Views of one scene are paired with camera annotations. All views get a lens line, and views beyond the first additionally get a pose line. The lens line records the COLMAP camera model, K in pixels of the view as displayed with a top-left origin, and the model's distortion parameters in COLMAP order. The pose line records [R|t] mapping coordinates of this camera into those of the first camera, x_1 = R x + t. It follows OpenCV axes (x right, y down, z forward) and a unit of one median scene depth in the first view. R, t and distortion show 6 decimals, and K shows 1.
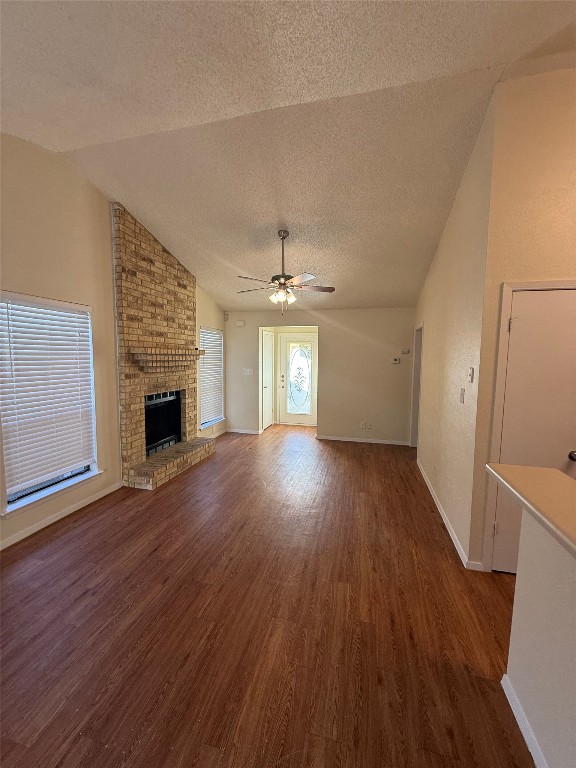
lens RADIAL K [[305.9, 0, 287.4], [0, 305.9, 382.2], [0, 0, 1]] dist [0.000423, -0.001336]
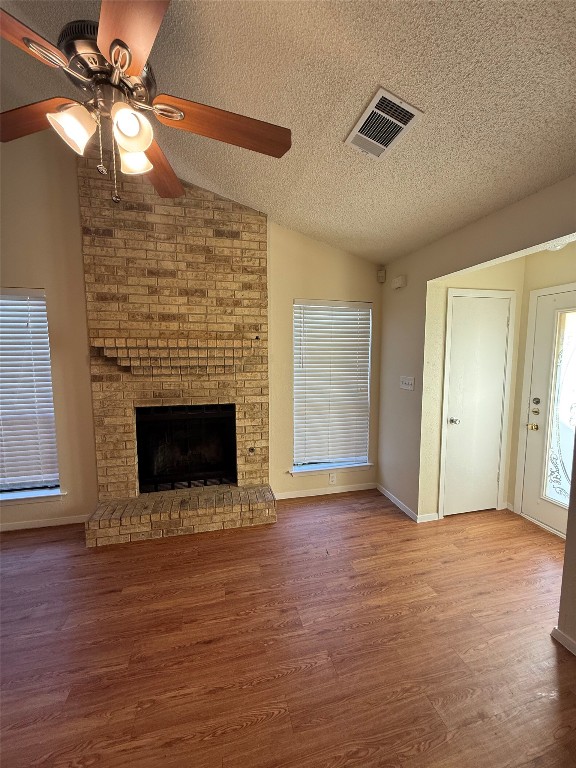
lens RADIAL K [[305.9, 0, 286.2], [0, 305.9, 381.3], [0, 0, 1]] dist [0.000423, -0.001336]
pose [[0.473809, 0.076877, -0.877266, 0.295871], [-0.068842, 0.996367, 0.050133, -0.070449], [0.877933, 0.036639, 0.477380, 0.918479]]
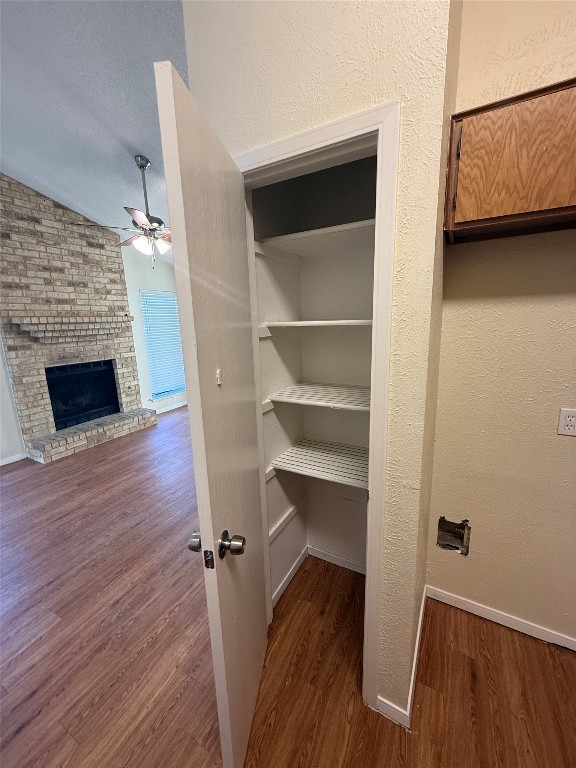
lens RADIAL K [[305.9, 0, 287.4], [0, 305.9, 381.9], [0, 0, 1]] dist [0.000423, -0.001336]
pose [[0.968286, 0.010148, -0.249638, 0.489578], [0.020477, 0.992590, 0.119776, -0.010192], [0.249004, -0.121089, 0.960903, 0.243478]]
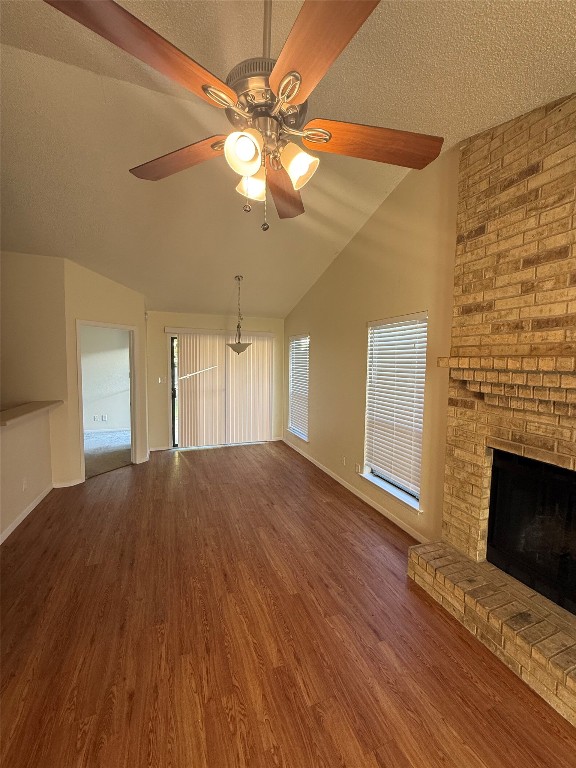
lens RADIAL K [[305.9, 0, 289.5], [0, 305.9, 381.3], [0, 0, 1]] dist [0.000423, -0.001336]
pose [[-0.814291, 0.015640, -0.580246, 0.121658], [-0.072663, 0.989027, 0.128631, -0.106814], [0.575891, 0.146905, -0.804219, 1.153225]]
